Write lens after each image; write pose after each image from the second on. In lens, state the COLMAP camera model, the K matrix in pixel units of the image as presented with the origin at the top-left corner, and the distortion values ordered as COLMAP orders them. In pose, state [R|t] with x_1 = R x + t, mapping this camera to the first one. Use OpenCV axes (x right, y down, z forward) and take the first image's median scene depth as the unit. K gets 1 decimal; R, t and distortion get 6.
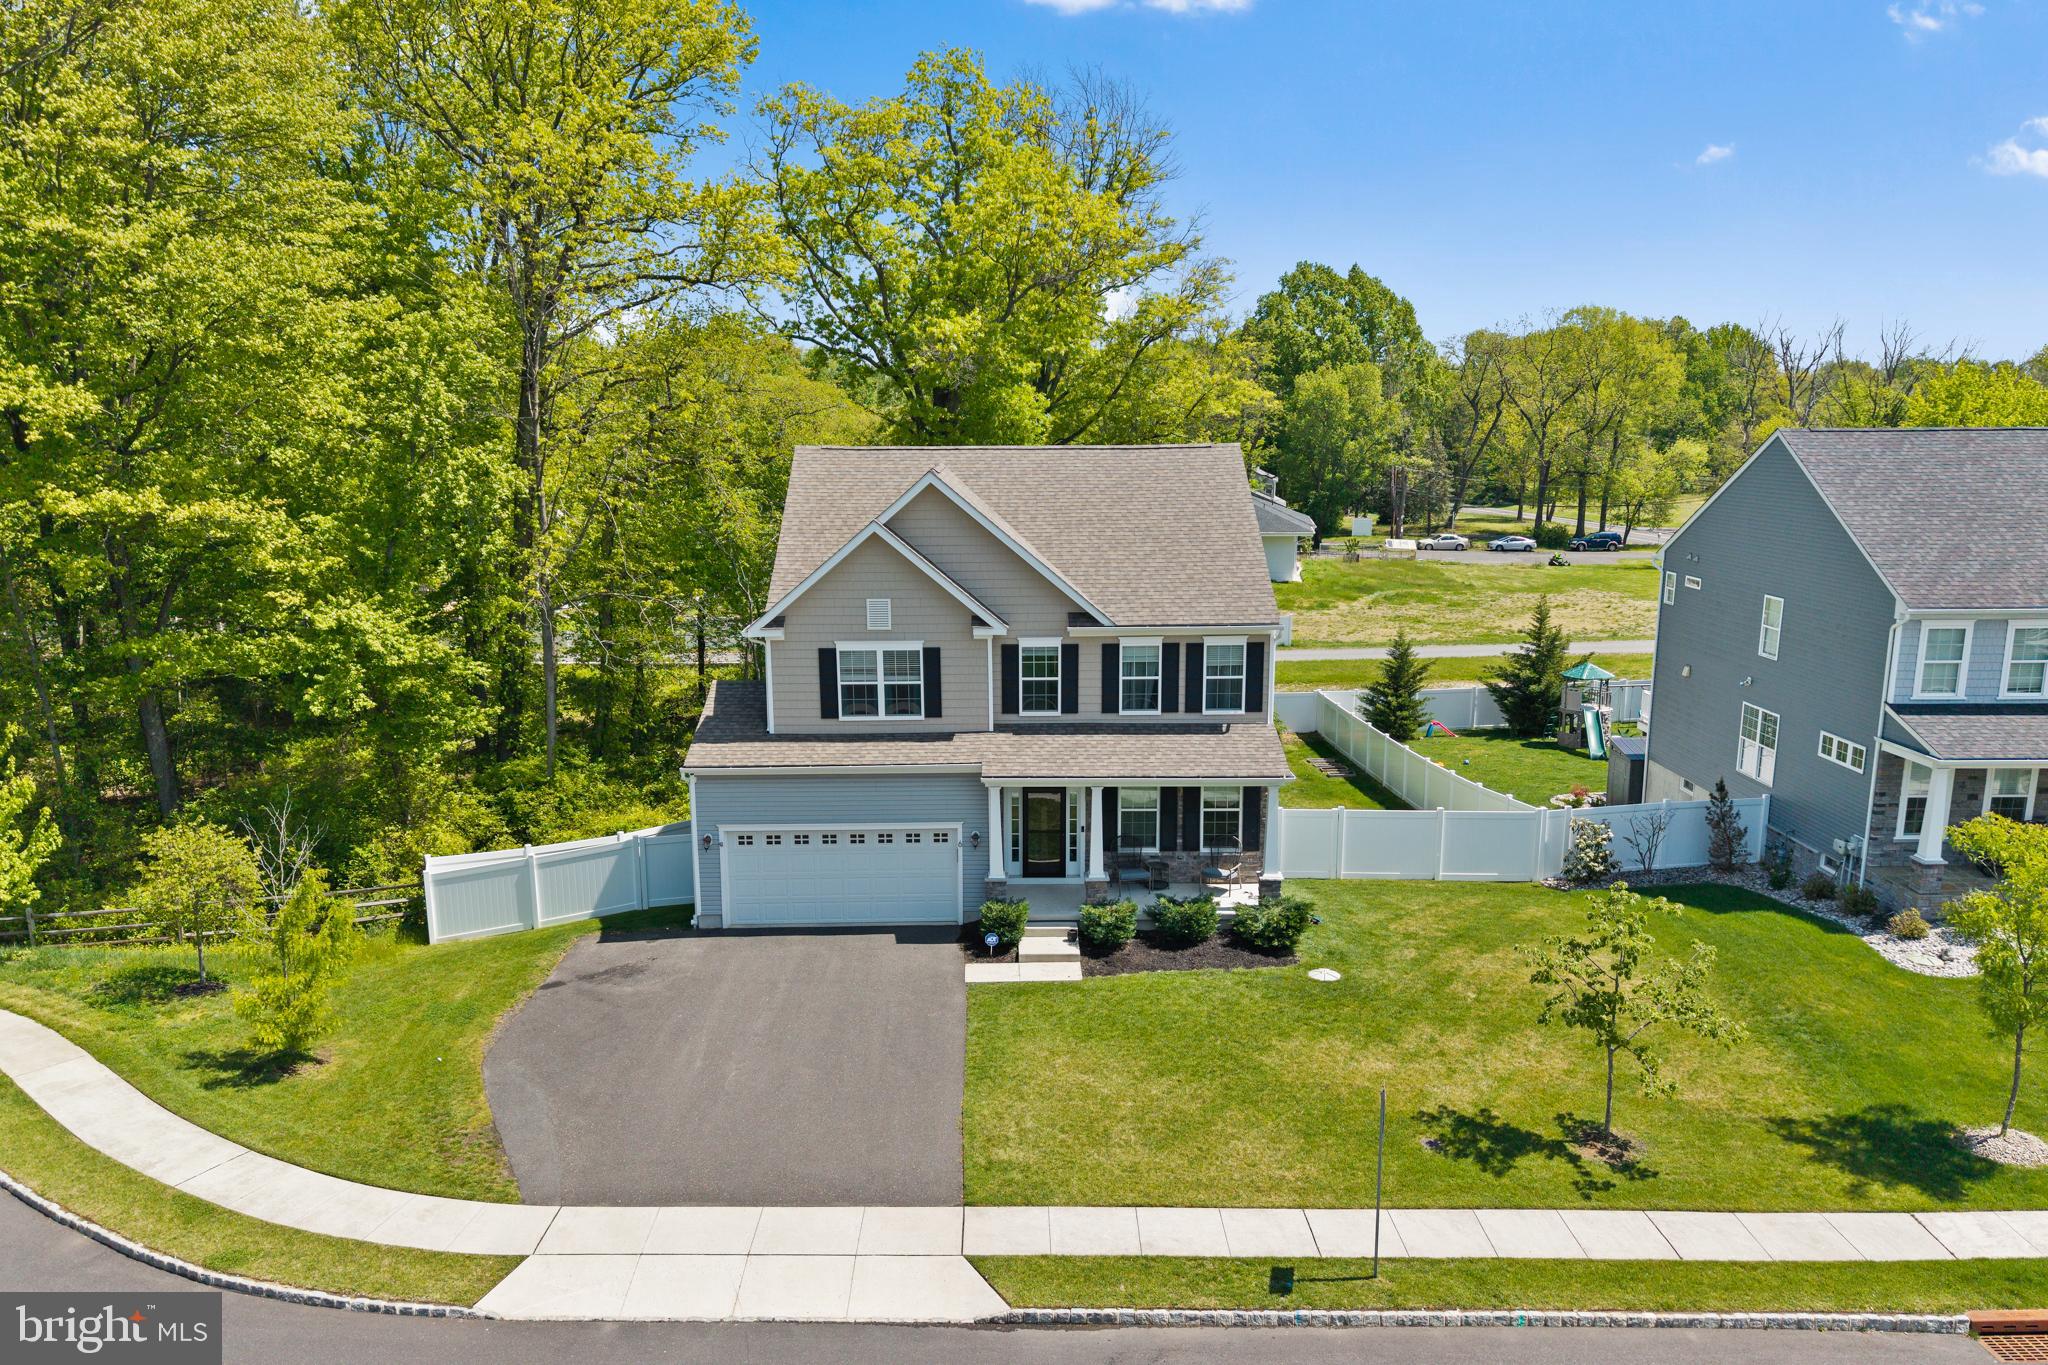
lens RADIAL K [[1463.3, 0, 1018.4], [0, 1463.3, 741.1], [0, 0, 1]] dist [0.017287, 0.001751]
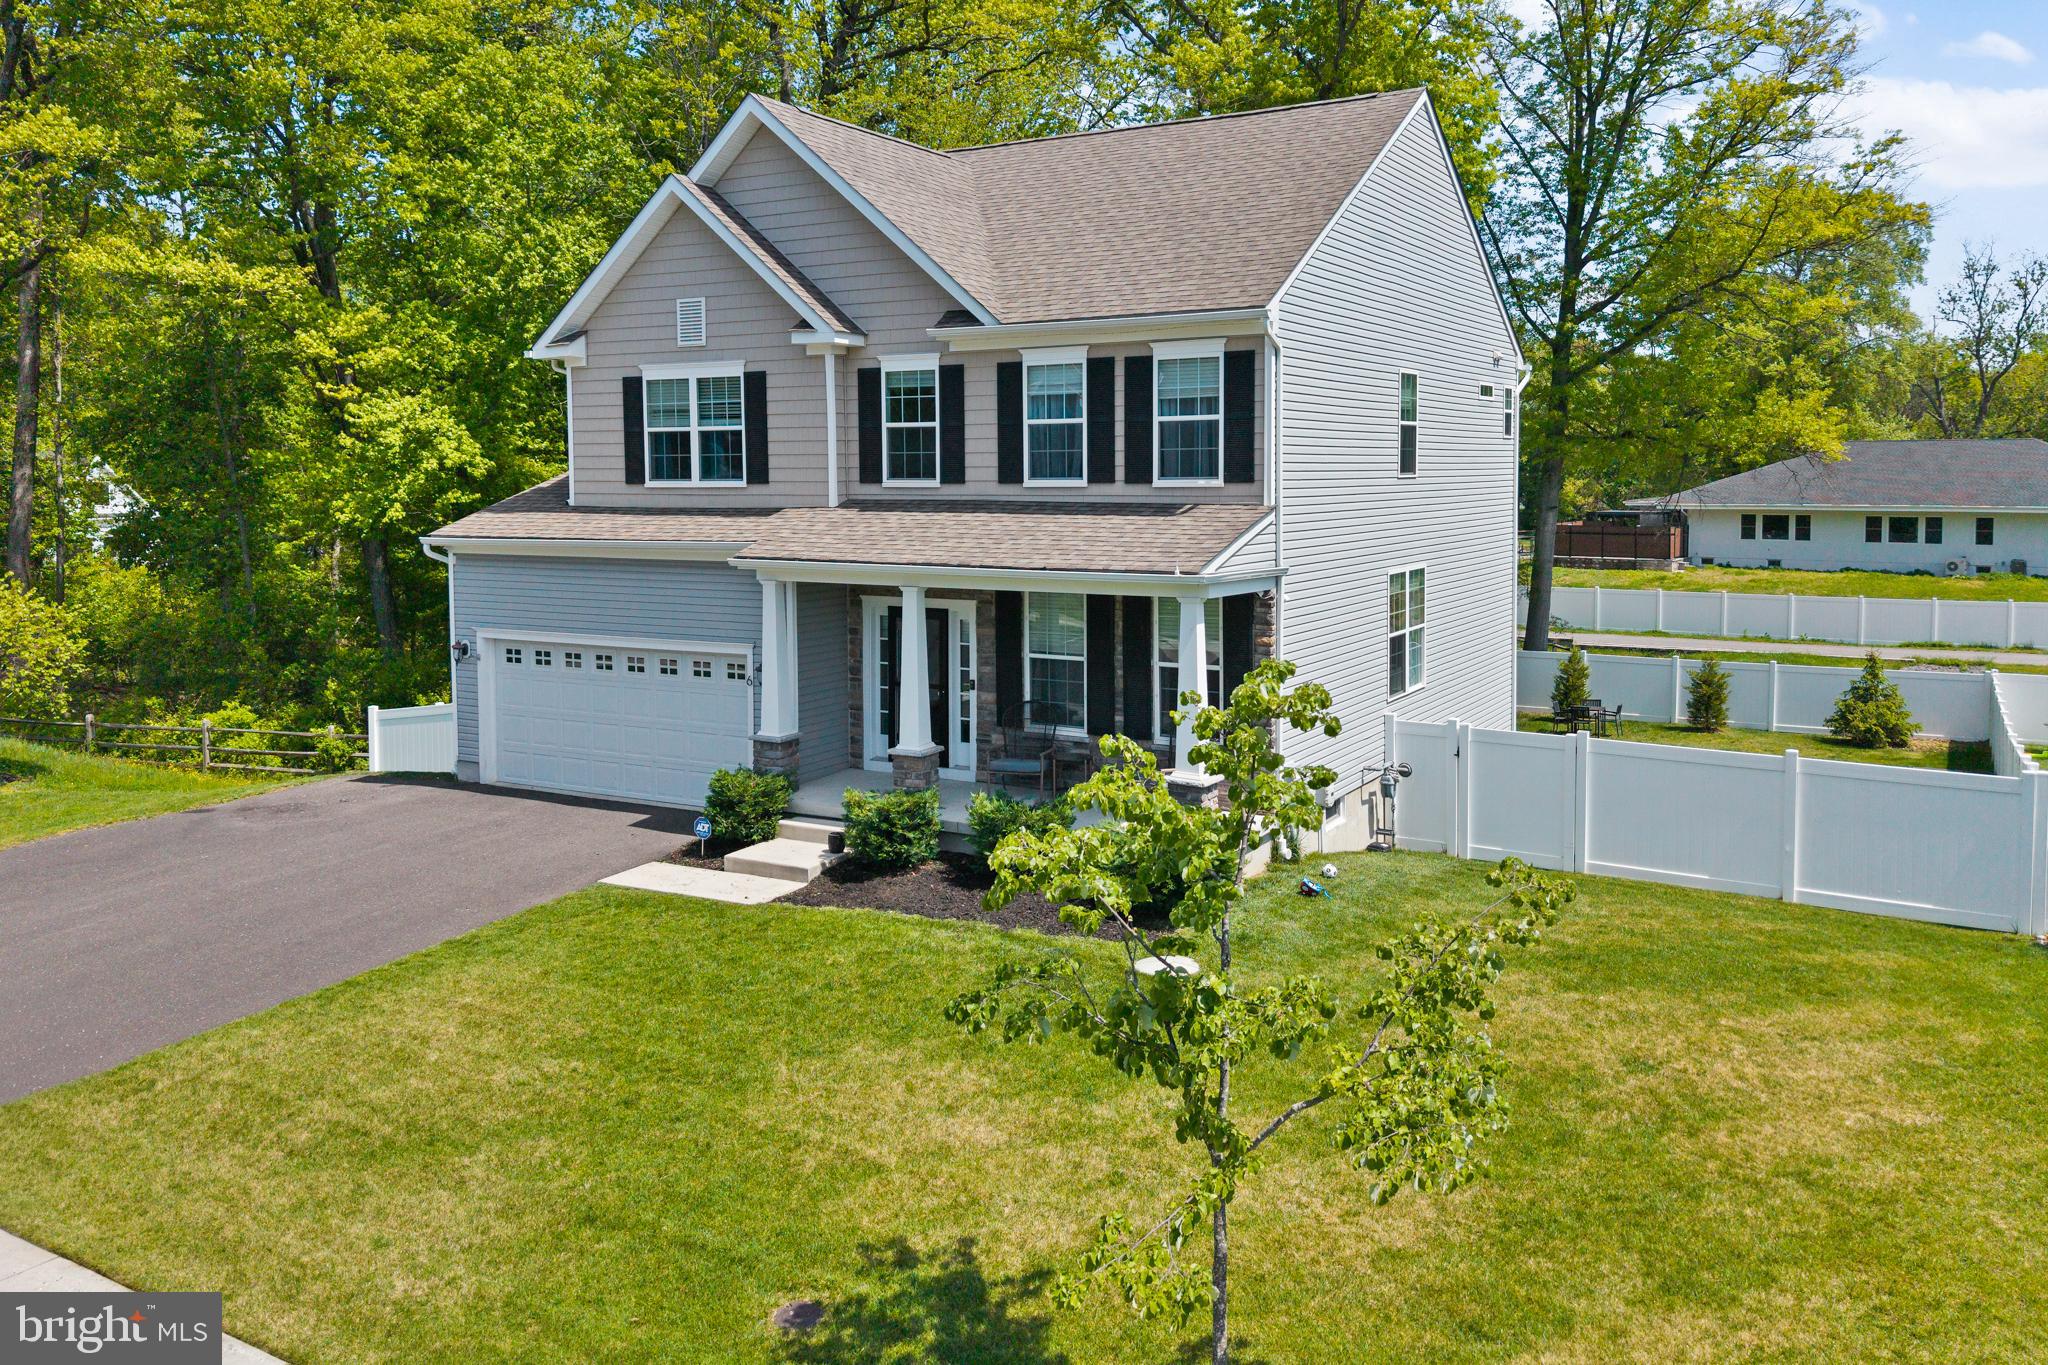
lens RADIAL K [[1596.2, 0, 1036.8], [0, 1596.2, 574.4], [0, 0, 1]] dist [0.016935, -0.000590]
pose [[0.862029, 0.033654, -0.505740, 0.400071], [-0.107893, 0.987109, -0.118217, 0.091905], [0.495242, 0.156472, 0.854548, 0.474826]]
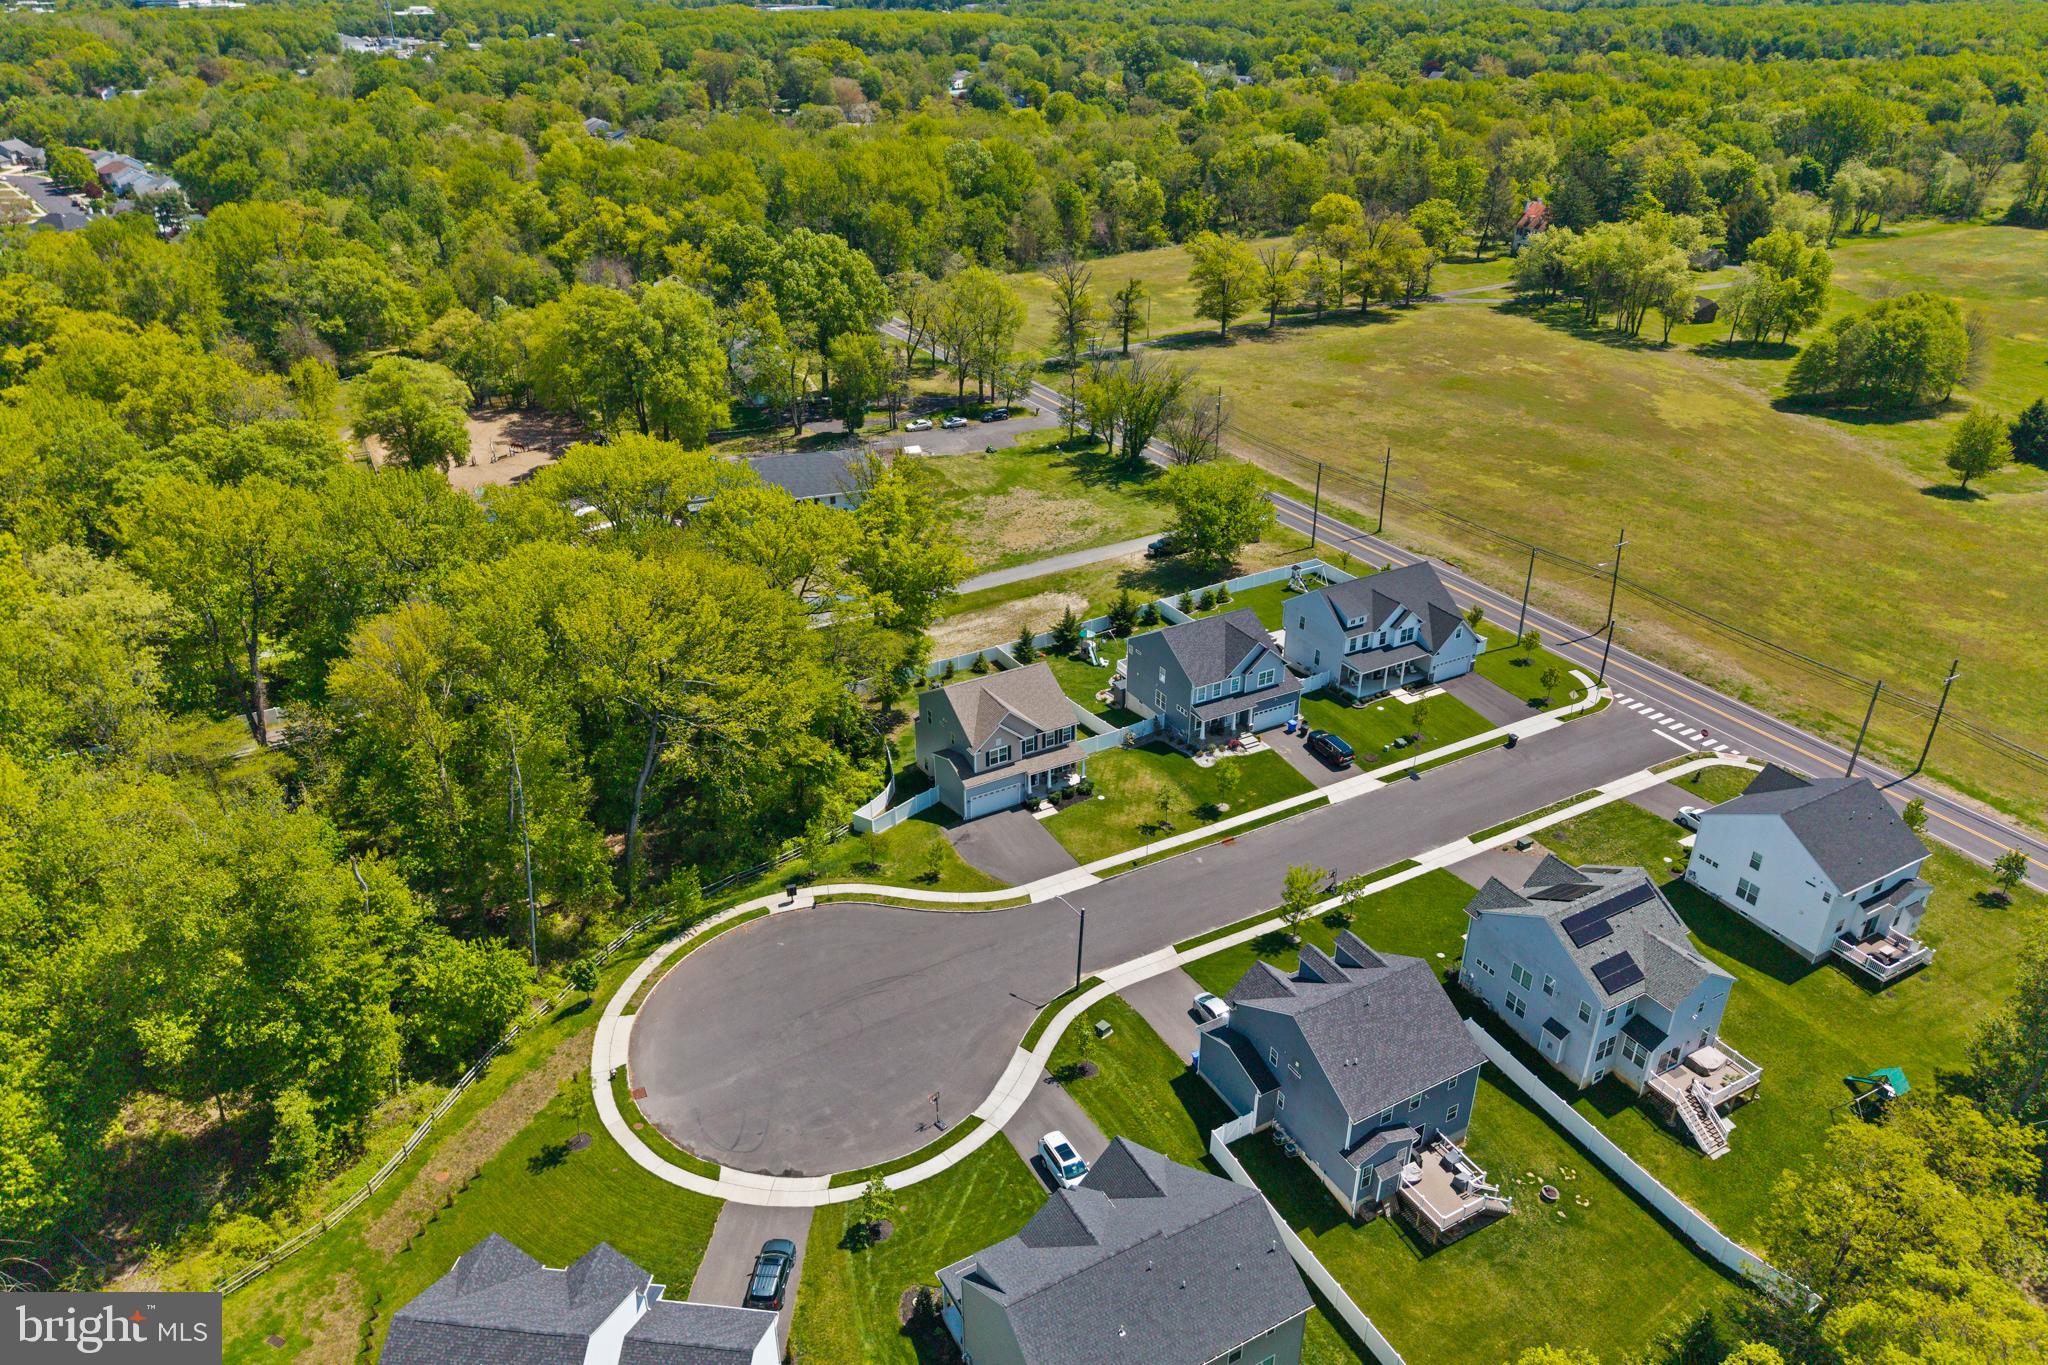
lens RADIAL K [[1395.3, 0, 1000.4], [0, 1395.3, 645.4], [0, 0, 1]] dist [0.029468, -0.066711]
pose [[0.882844, -0.210316, 0.419945, -1.724131], [0.104648, 0.959743, 0.260657, -1.404717], [-0.457859, -0.186173, 0.869313, -2.469353]]
